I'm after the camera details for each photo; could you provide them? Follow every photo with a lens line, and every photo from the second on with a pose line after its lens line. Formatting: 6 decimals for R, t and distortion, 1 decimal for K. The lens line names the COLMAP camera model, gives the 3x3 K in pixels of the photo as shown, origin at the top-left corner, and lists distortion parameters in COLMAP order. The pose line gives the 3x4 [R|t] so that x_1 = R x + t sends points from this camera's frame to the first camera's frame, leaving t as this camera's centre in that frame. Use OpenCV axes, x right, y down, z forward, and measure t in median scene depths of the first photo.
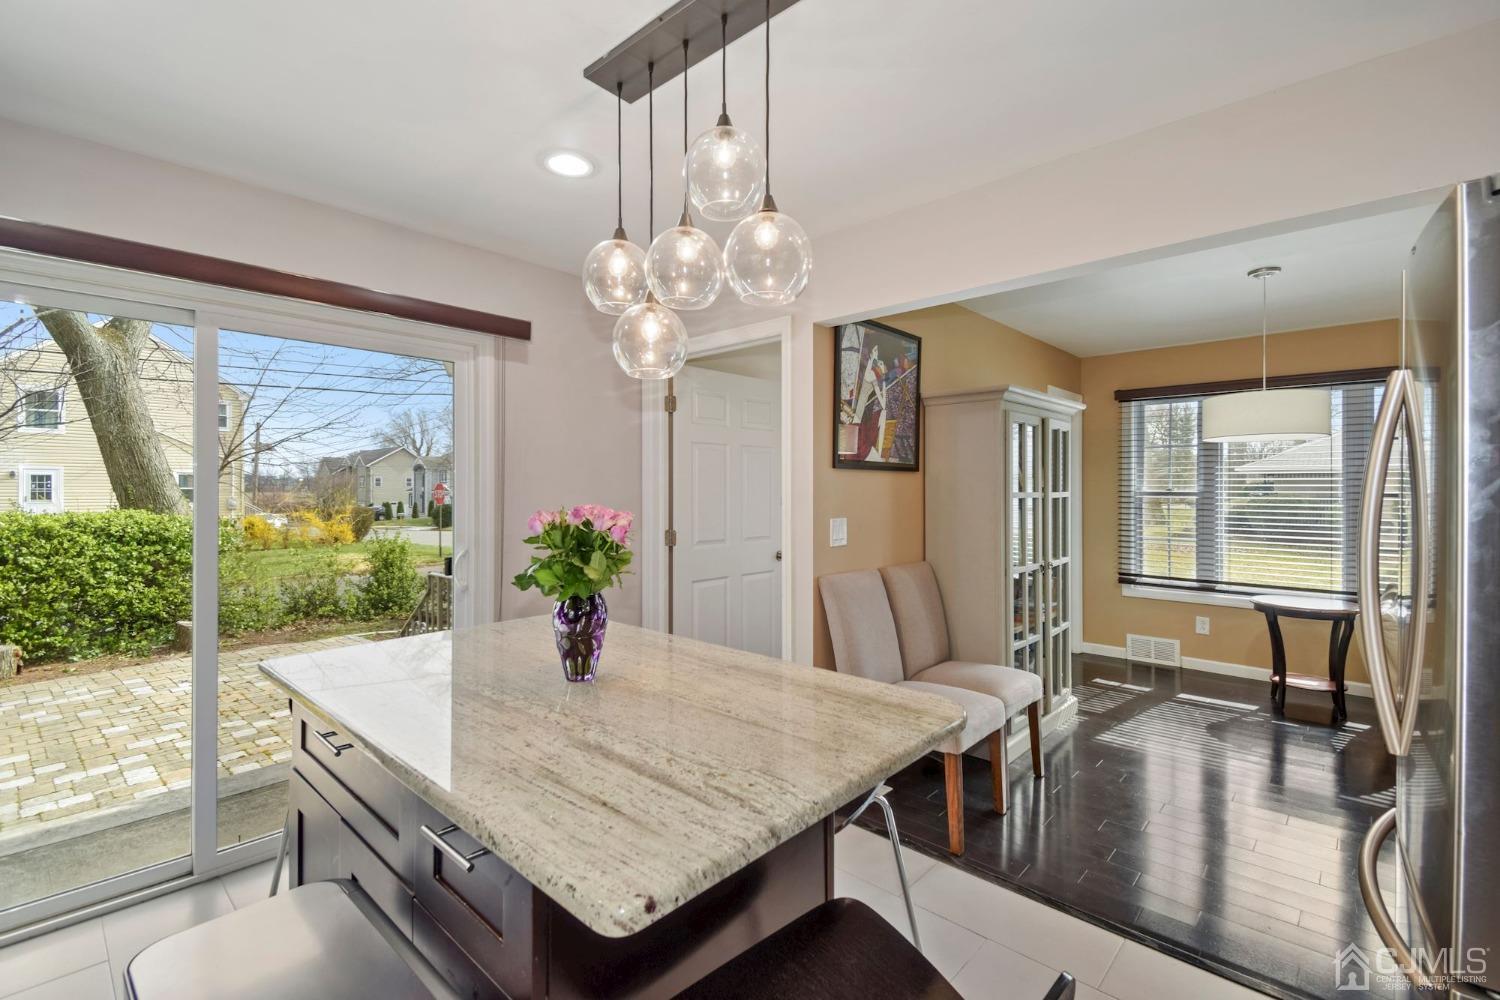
lens RADIAL K [[659.1, 0, 734.9], [0, 659.1, 498.6], [0, 0, 1]] dist [0.002430, -0.000356]
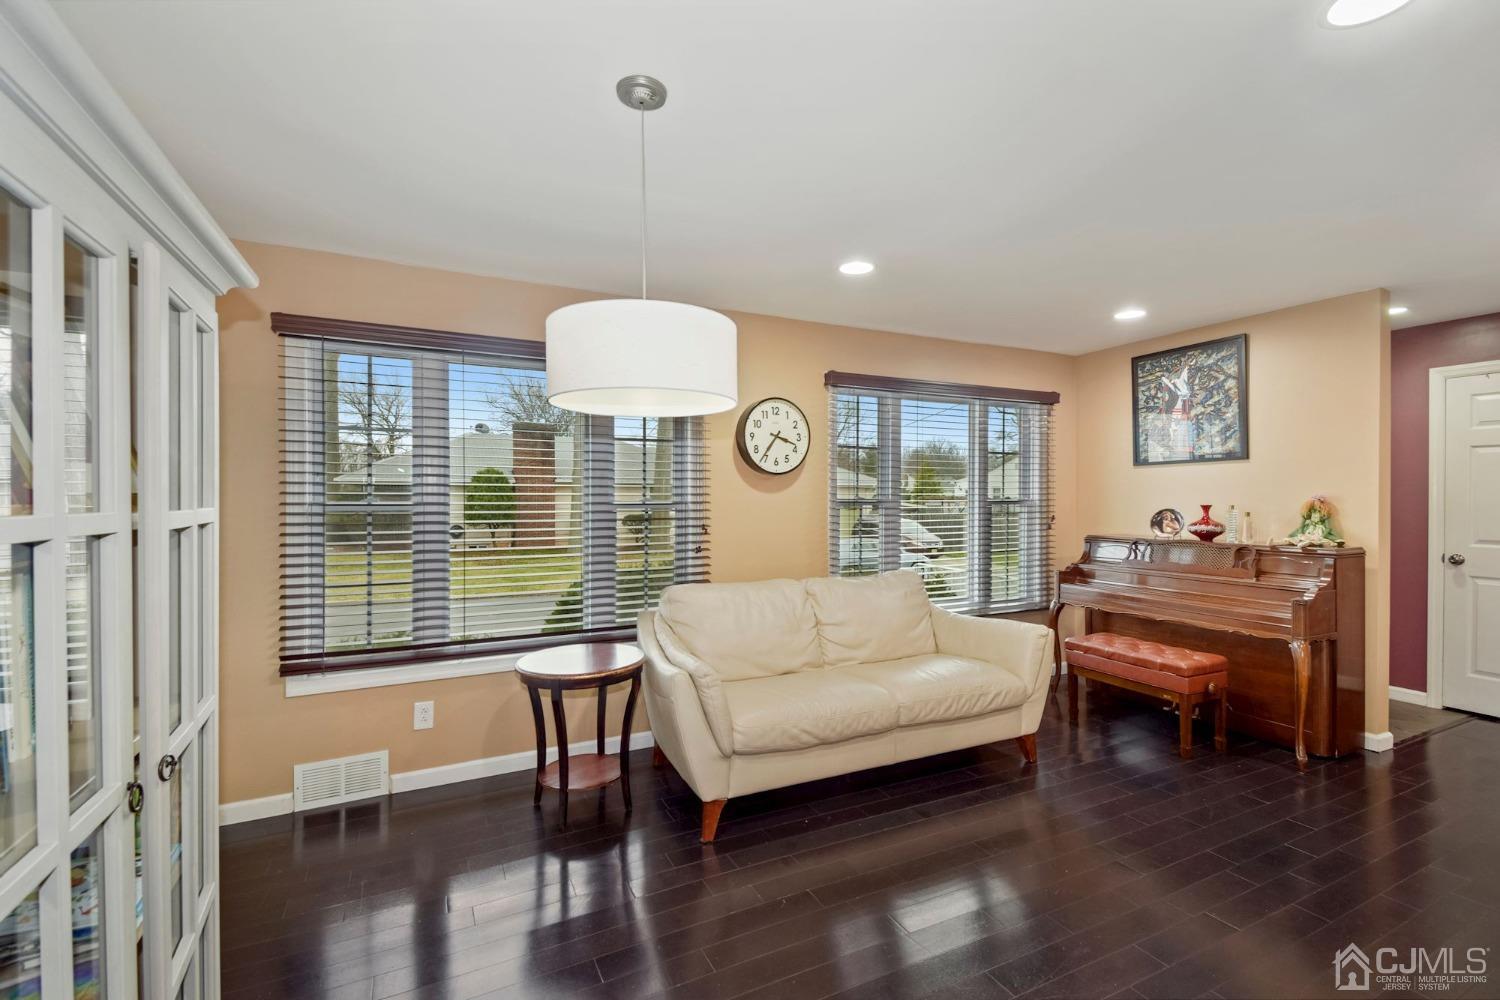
lens RADIAL K [[659.1, 0, 773.9], [0, 659.1, 493.7], [0, 0, 1]] dist [0.002430, -0.000356]
pose [[0.301072, 0.007292, 0.953574, 0.346583], [0.013084, 0.999845, -0.011777, -0.013164], [-0.953512, 0.016022, 0.300930, 0.816588]]
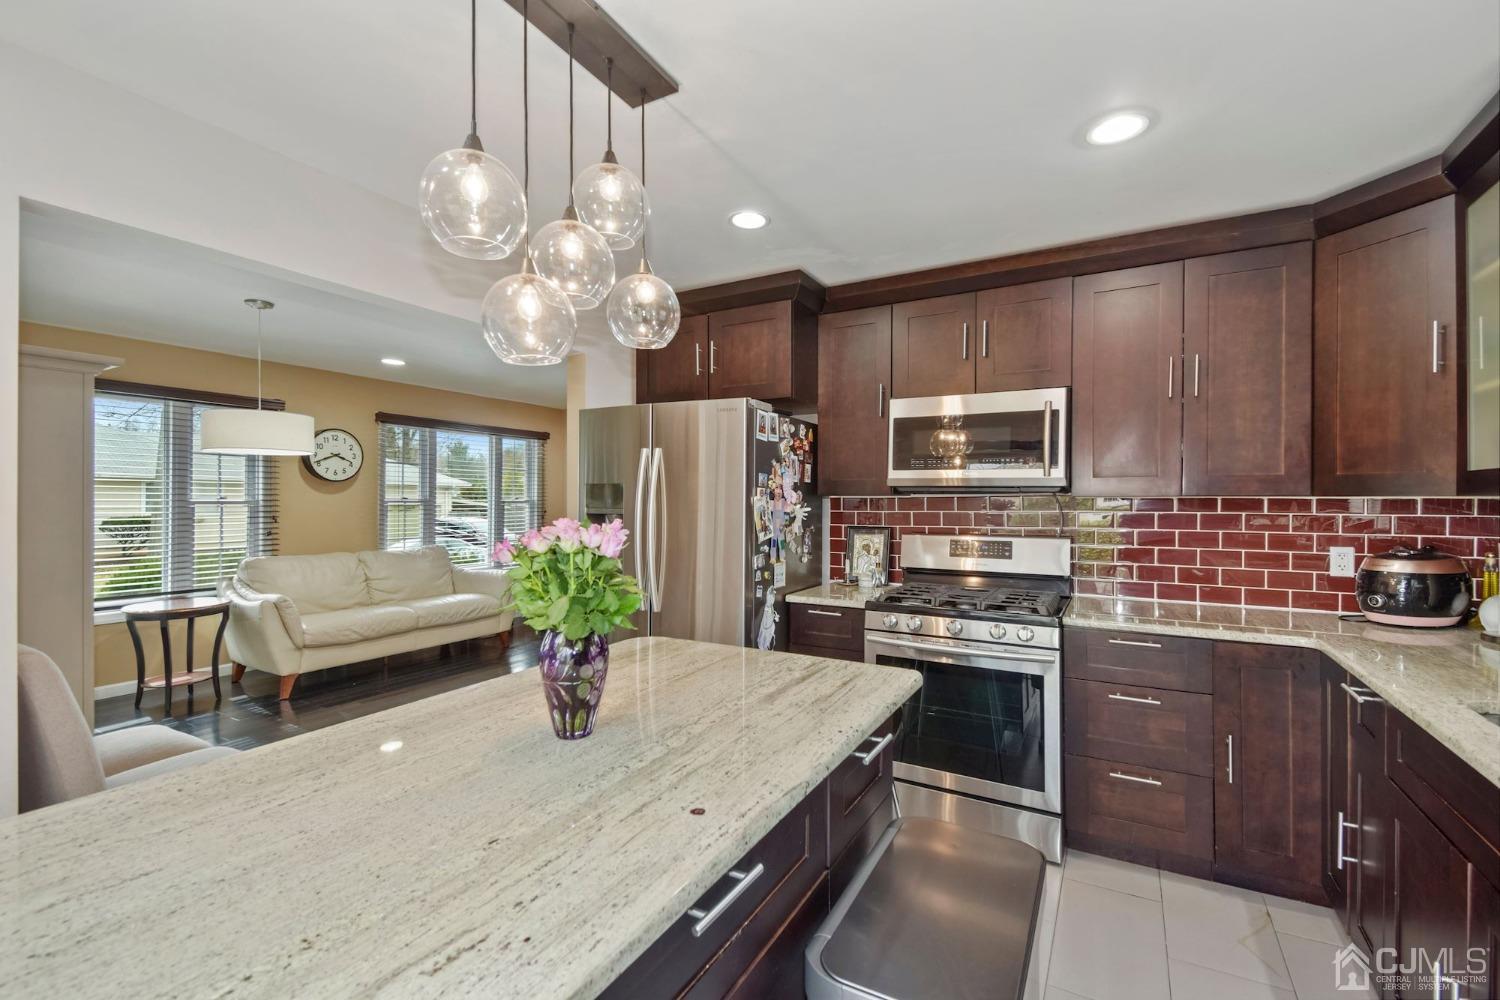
lens RADIAL K [[659.1, 0, 766.2], [0, 659.1, 502.4], [0, 0, 1]] dist [0.002430, -0.000356]
pose [[-0.268943, -0.002381, 0.963153, -0.565963], [0.007471, 0.999962, 0.004558, -0.005085], [-0.963127, 0.008422, -0.268915, 0.522966]]
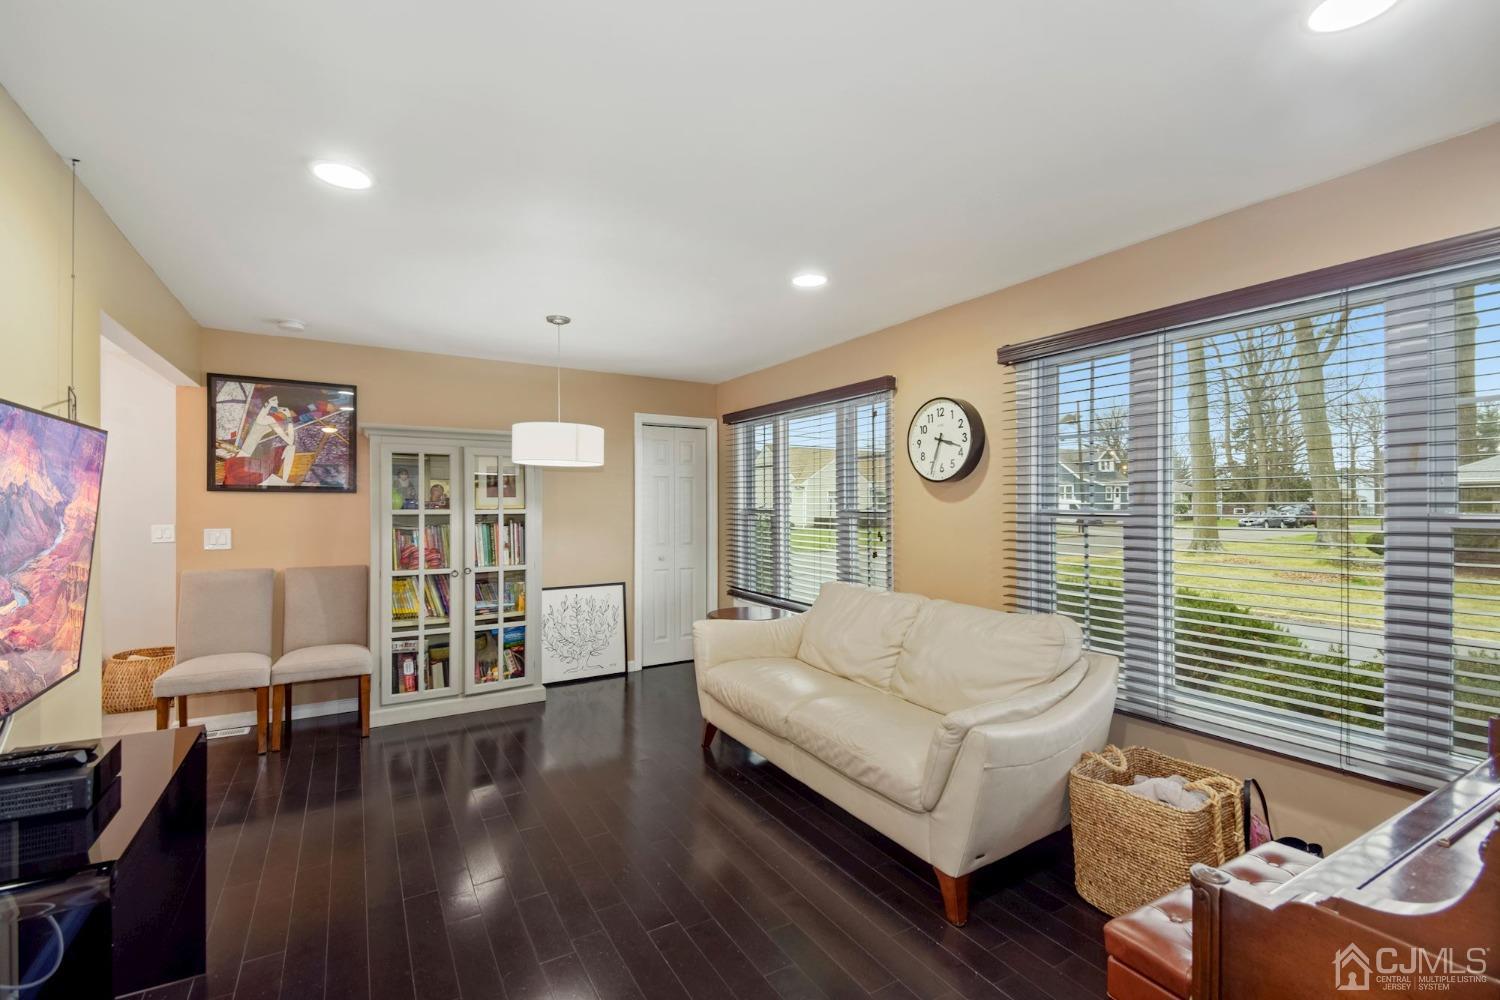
lens RADIAL K [[659.1, 0, 737.4], [0, 659.1, 509.0], [0, 0, 1]] dist [0.002430, -0.000356]
pose [[0.967113, 0.005003, -0.254299, 1.522128], [-0.006759, 0.999959, -0.006032, -0.008645], [0.254259, 0.007553, 0.967107, -0.027127]]
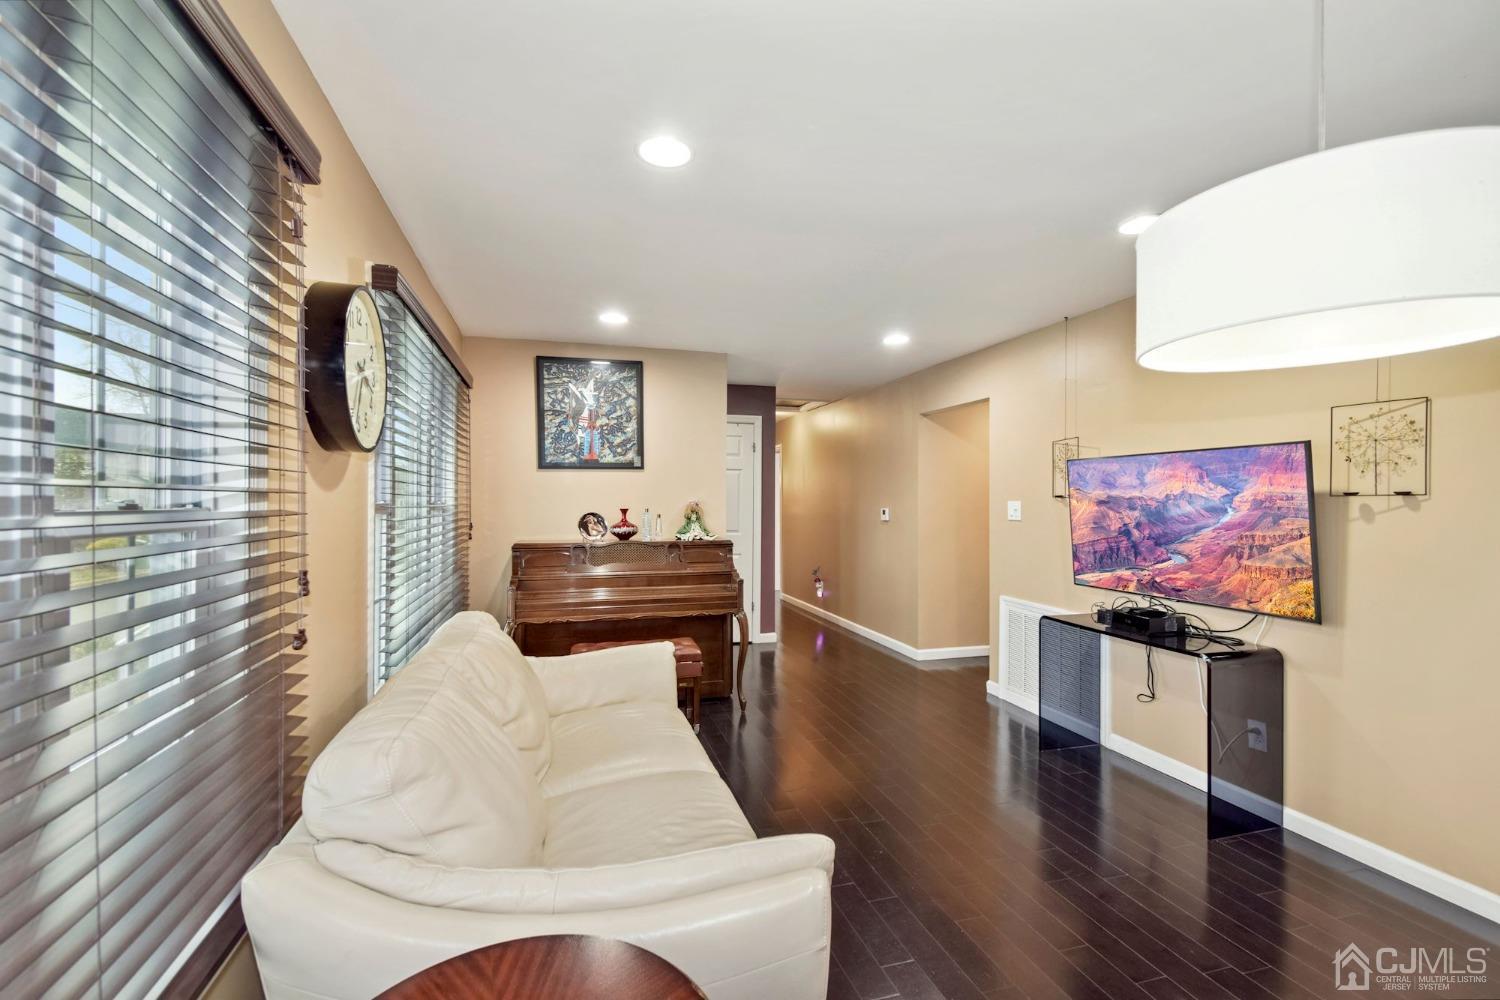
lens RADIAL K [[659.1, 0, 744.6], [0, 659.1, 506.8], [0, 0, 1]] dist [0.002430, -0.000356]
pose [[-0.876374, 0.002501, 0.481624, 0.959652], [0.005817, 0.999969, 0.005391, -0.004673], [-0.481596, 0.007526, -0.876361, 1.570349]]
